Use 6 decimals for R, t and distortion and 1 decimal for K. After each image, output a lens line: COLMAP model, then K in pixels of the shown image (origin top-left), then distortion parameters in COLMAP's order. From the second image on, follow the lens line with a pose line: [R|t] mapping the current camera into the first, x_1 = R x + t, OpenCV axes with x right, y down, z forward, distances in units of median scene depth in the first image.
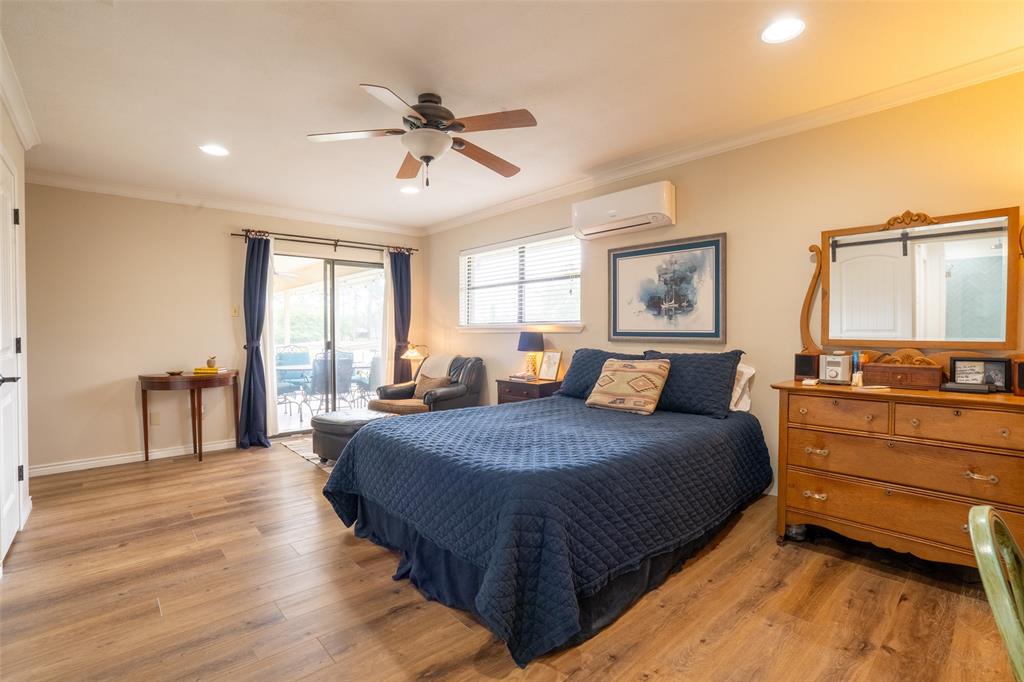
lens RADIAL K [[478.0, 0, 516.3], [0, 478.0, 335.9], [0, 0, 1]] dist [-0.062181, 0.020623]
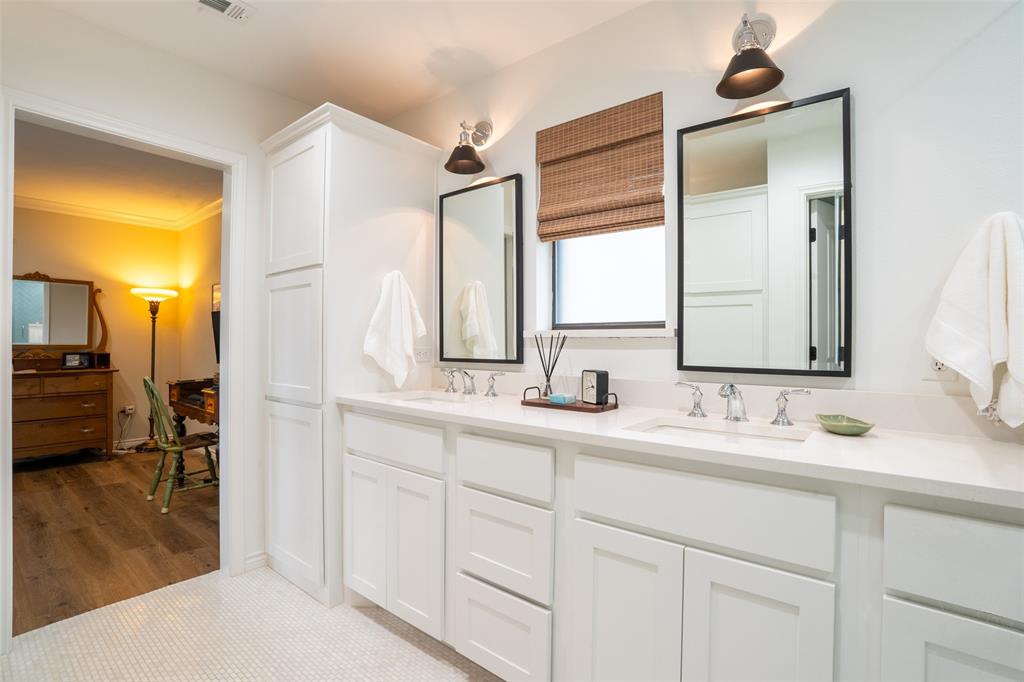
lens RADIAL K [[478.0, 0, 515.5], [0, 478.0, 339.3], [0, 0, 1]] dist [-0.062181, 0.020623]
pose [[-0.145060, 0.002402, 0.989420, -0.823578], [0.005858, 0.999982, -0.001568, 0.002387], [-0.989406, 0.005568, -0.145071, -0.402271]]
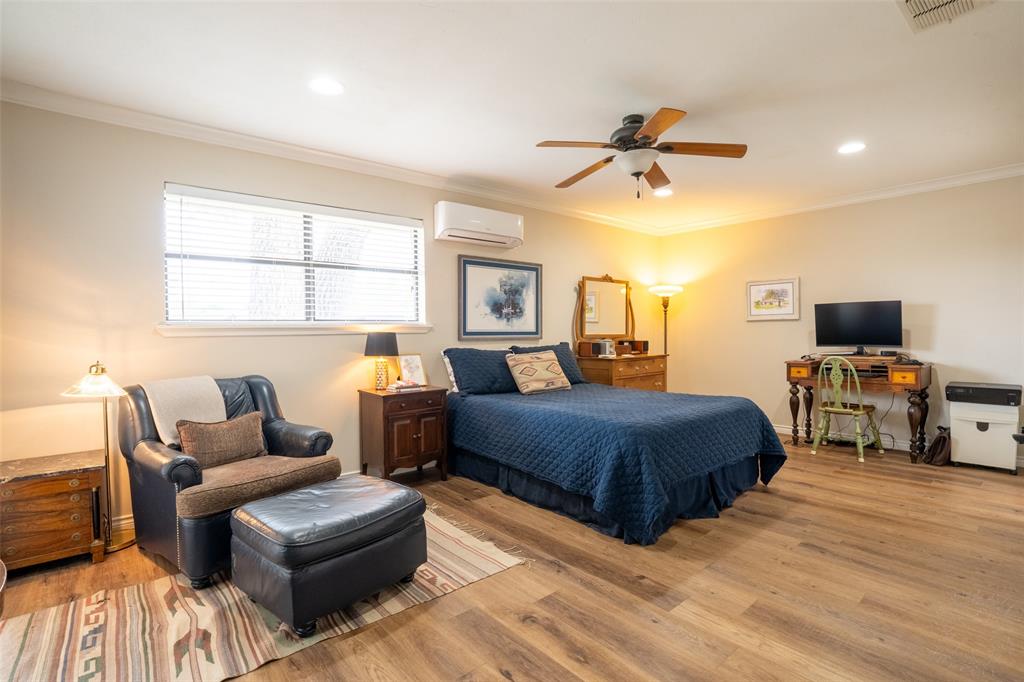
lens RADIAL K [[478.0, 0, 528.8], [0, 478.0, 339.7], [0, 0, 1]] dist [-0.062181, 0.020623]
pose [[0.045618, -0.013159, 0.998872, -0.973231], [0.019394, 0.999736, 0.012285, -0.000672], [-0.998771, 0.018811, 0.045861, 0.898421]]
